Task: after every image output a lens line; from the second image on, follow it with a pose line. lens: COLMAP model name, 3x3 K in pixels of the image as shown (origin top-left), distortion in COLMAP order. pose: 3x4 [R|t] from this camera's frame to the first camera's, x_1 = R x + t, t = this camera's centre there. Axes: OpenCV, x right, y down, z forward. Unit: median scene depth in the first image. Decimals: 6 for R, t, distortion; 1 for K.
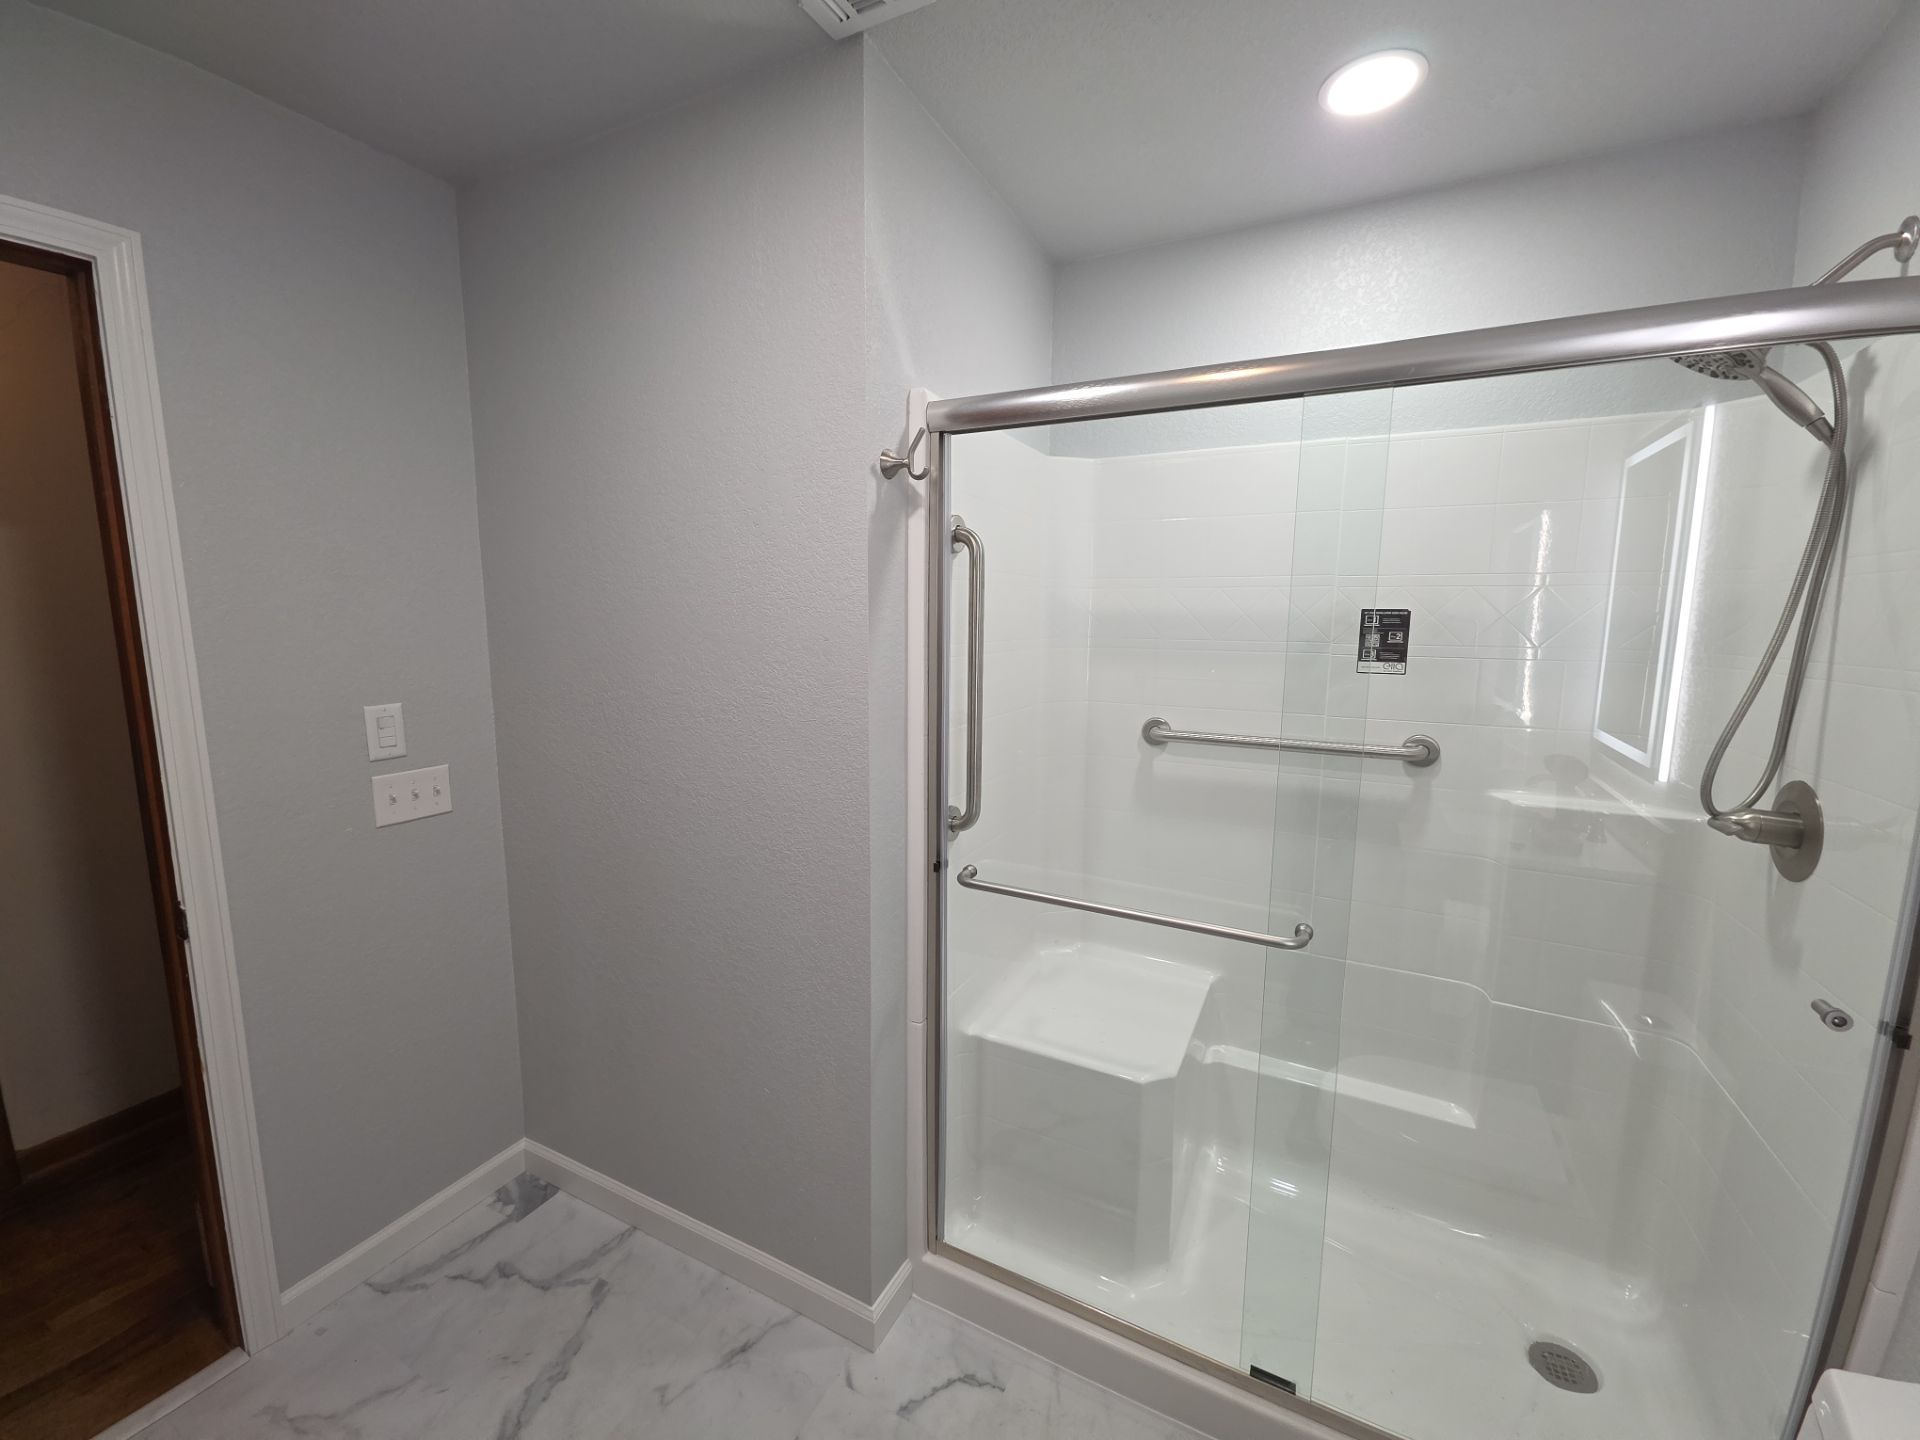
lens RADIAL K [[762.8, 0, 963.6], [0, 762.8, 717.9], [0, 0, 1]] dist [0.017485, -0.008678]
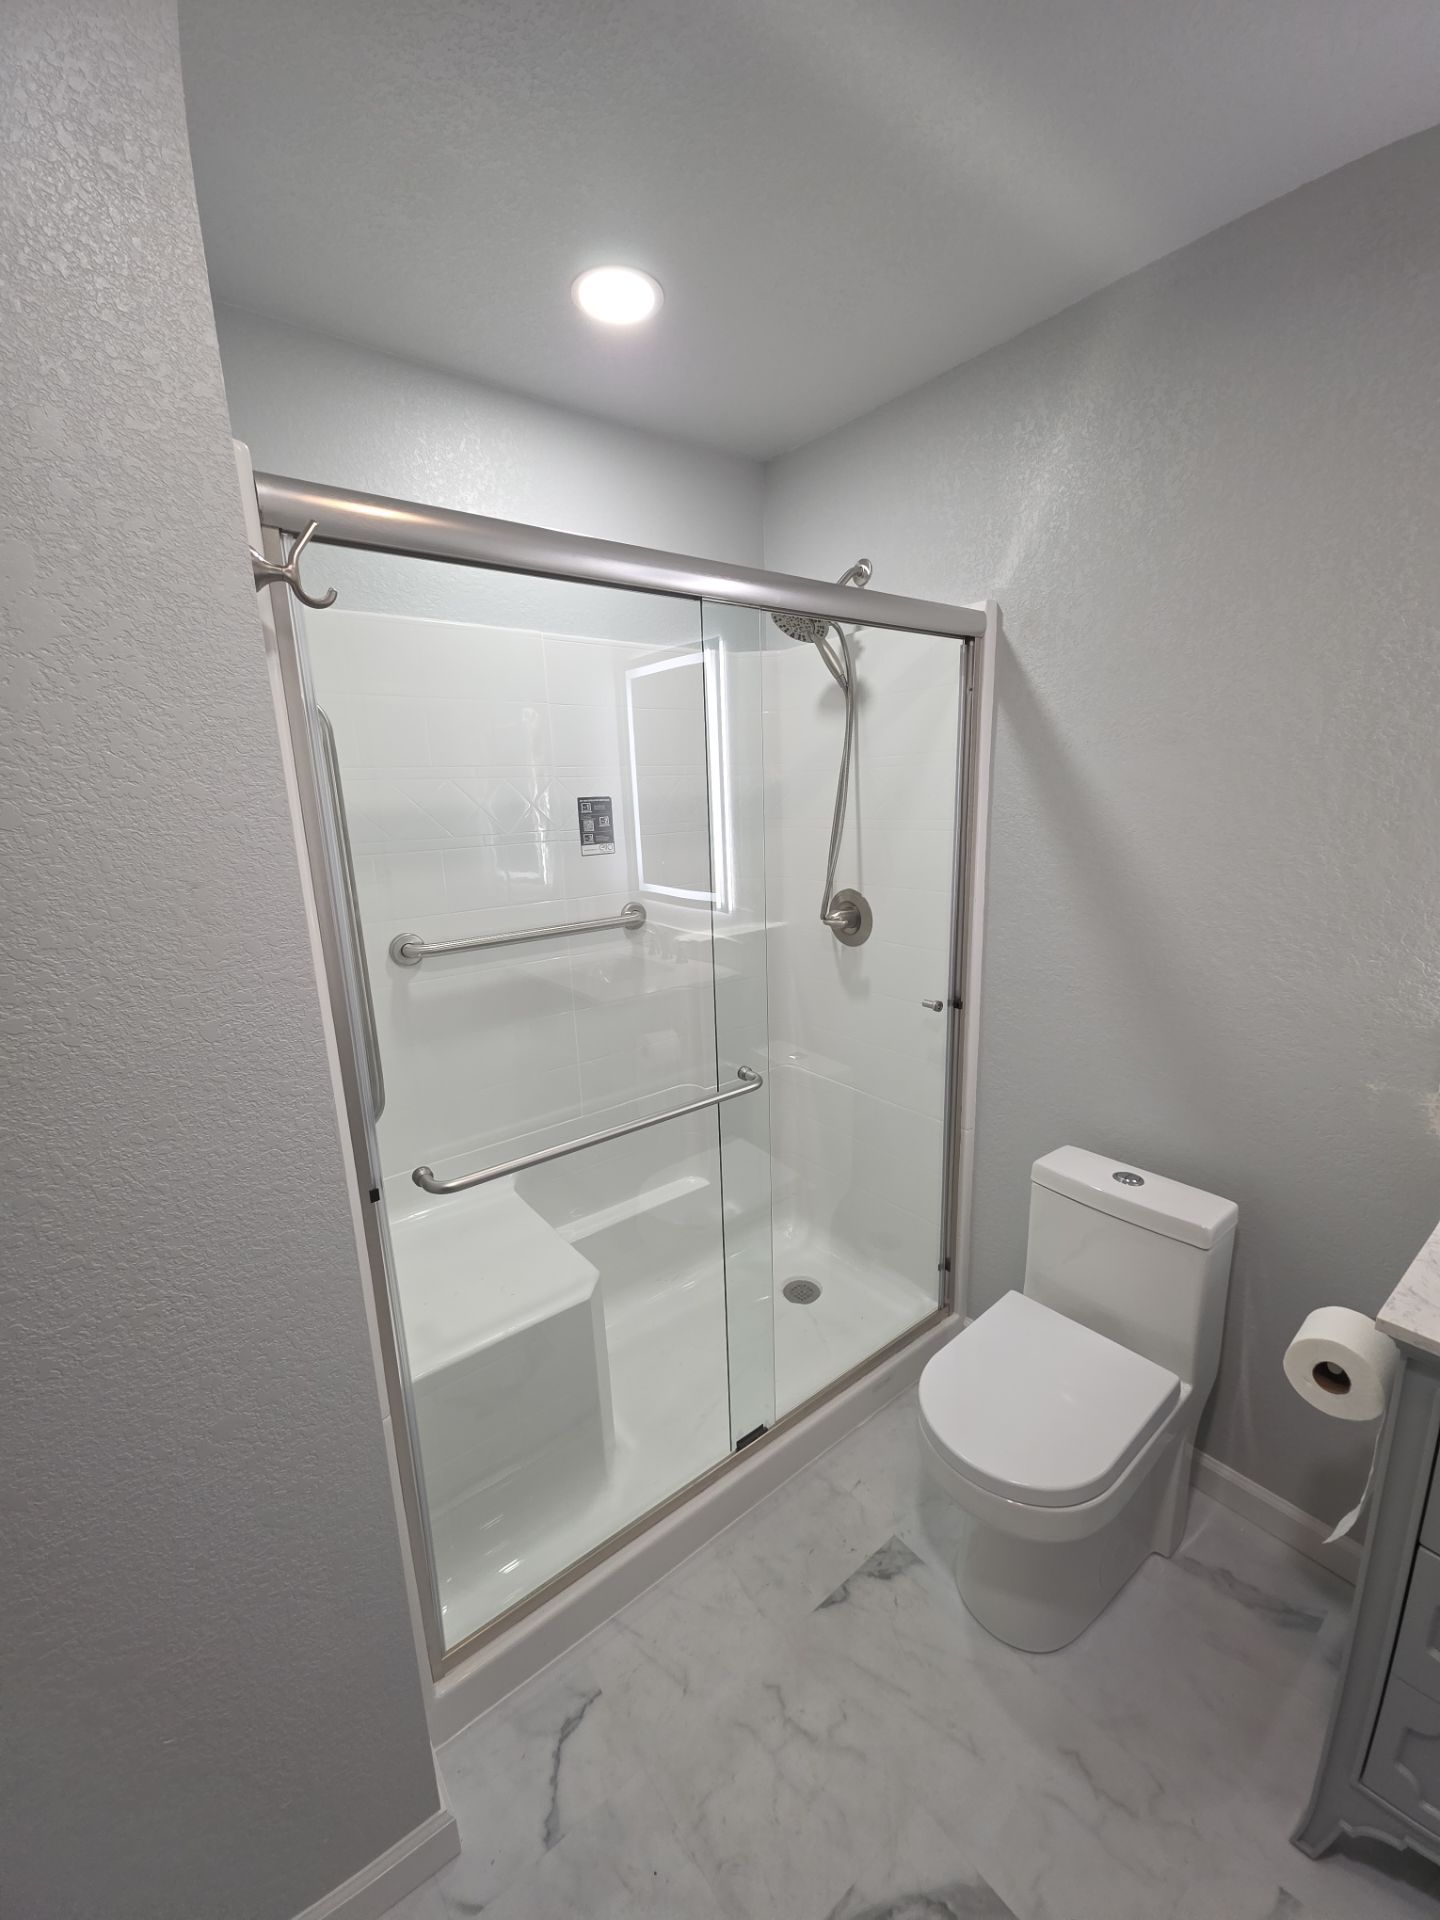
lens RADIAL K [[759.9, 0, 722.7], [0, 759.9, 960.8], [0, 0, 1]] dist [0.022676, -0.010643]
pose [[0.430353, -0.221506, 0.875061, -0.471056], [0.158162, 0.972931, 0.168496, -0.078505], [-0.888696, 0.065889, 0.453737, 0.404984]]
